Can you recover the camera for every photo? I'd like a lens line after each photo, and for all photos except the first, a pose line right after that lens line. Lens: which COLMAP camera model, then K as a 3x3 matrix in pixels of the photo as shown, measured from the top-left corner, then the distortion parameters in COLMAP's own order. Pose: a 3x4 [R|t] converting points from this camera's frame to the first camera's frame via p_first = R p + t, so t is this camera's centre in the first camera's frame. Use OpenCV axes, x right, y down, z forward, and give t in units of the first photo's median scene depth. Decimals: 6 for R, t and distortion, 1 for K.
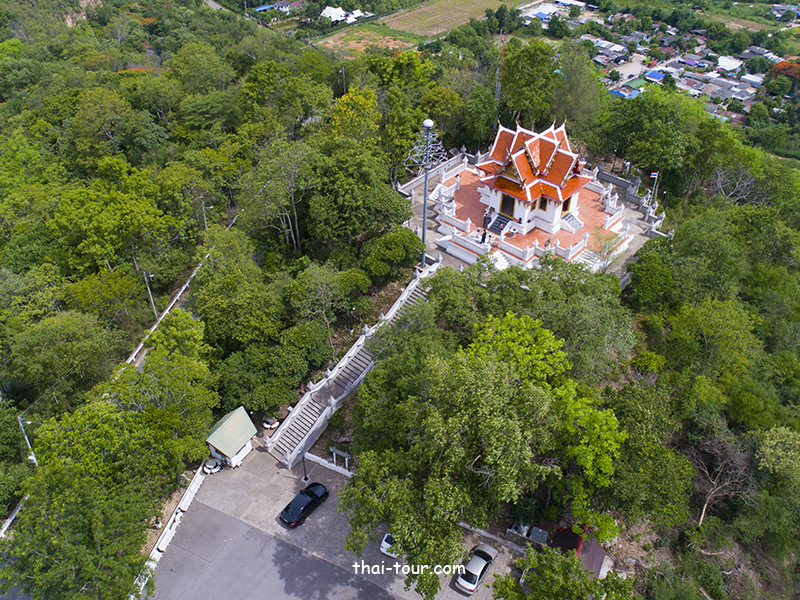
lens RADIAL K [[705.2, 0, 401.1], [0, 705.2, 298.9], [0, 0, 1]] dist [-0.013978, -0.003849]
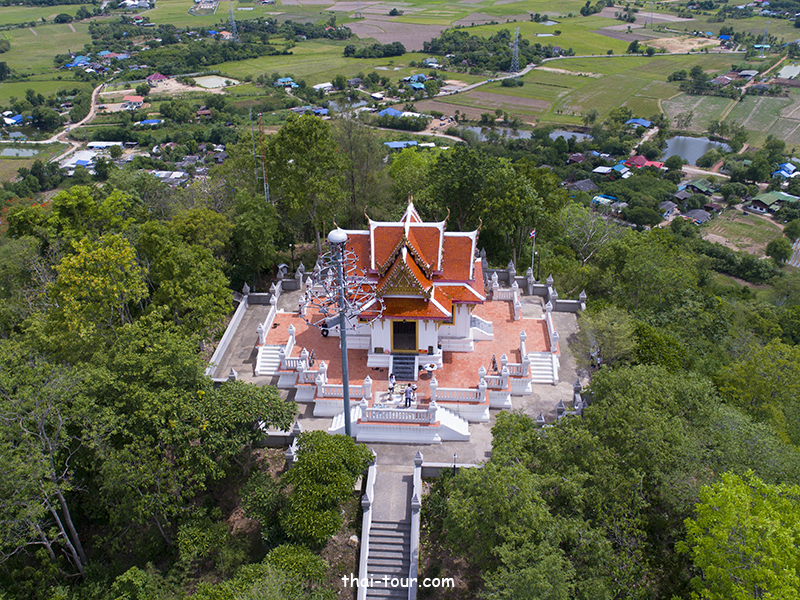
lens RADIAL K [[705.2, 0, 399.9], [0, 705.2, 299.5], [0, 0, 1]] dist [-0.013978, -0.003849]
pose [[0.780731, -0.318046, 0.537872, -0.175494], [0.407009, 0.911969, -0.051530, -0.118794], [-0.474134, 0.259150, 0.841450, 0.401257]]
